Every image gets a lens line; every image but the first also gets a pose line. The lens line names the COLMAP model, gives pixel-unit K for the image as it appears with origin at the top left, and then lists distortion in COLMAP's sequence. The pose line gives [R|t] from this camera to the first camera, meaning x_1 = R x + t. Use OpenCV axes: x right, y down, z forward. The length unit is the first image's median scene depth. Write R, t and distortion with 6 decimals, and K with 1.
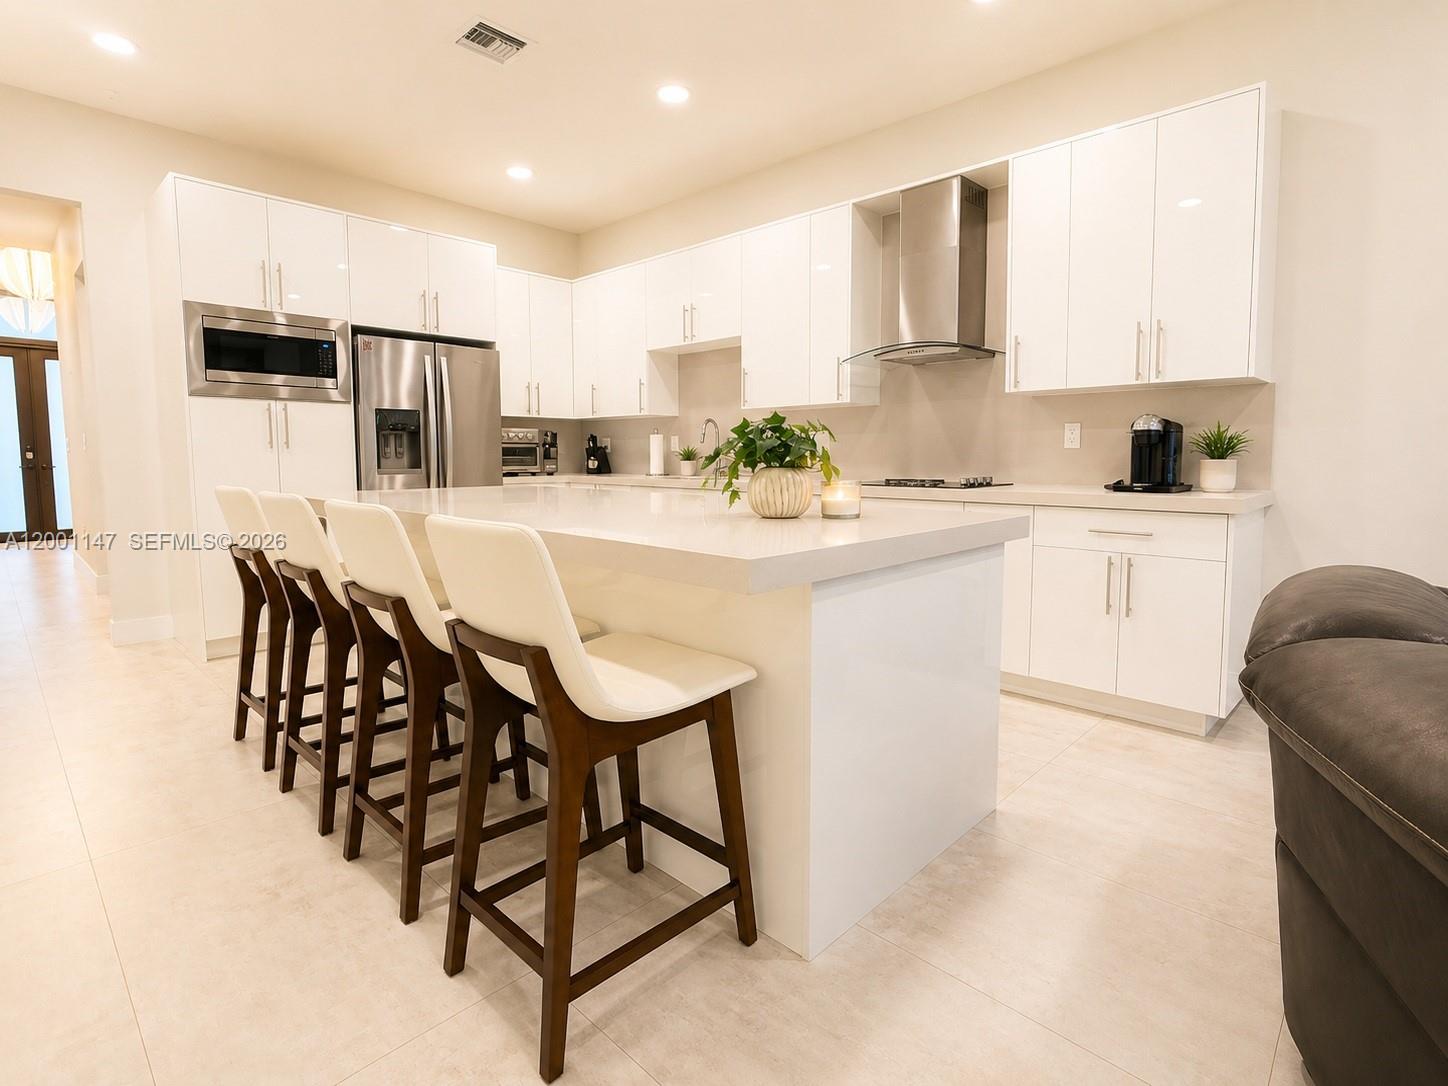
lens RADIAL K [[703.7, 0, 726.9], [0, 703.7, 540.5], [0, 0, 1]] dist [-0.004648, -0.000993]
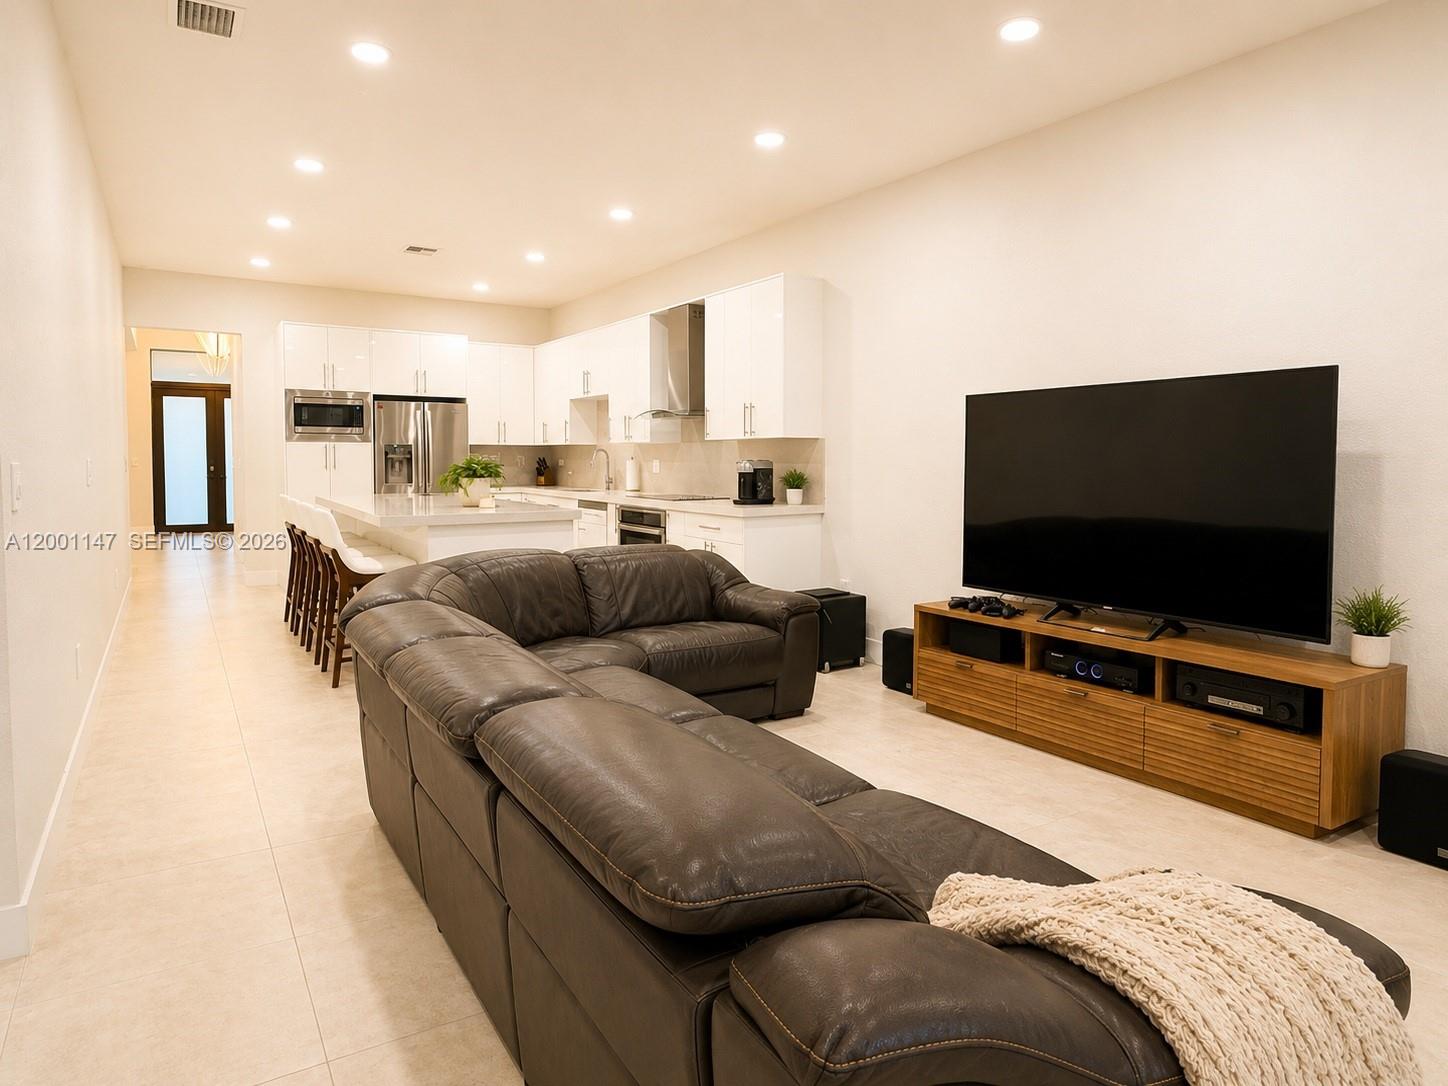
lens RADIAL K [[913.9, 0, 723.3], [0, 913.9, 543.2], [0, 0, 1]] dist [-0.007972, -0.000019]
pose [[0.961607, 0.031513, -0.272614, 0.796718], [-0.038462, 0.999056, -0.020183, 0.049042], [0.271721, 0.029893, 0.961912, -0.772211]]
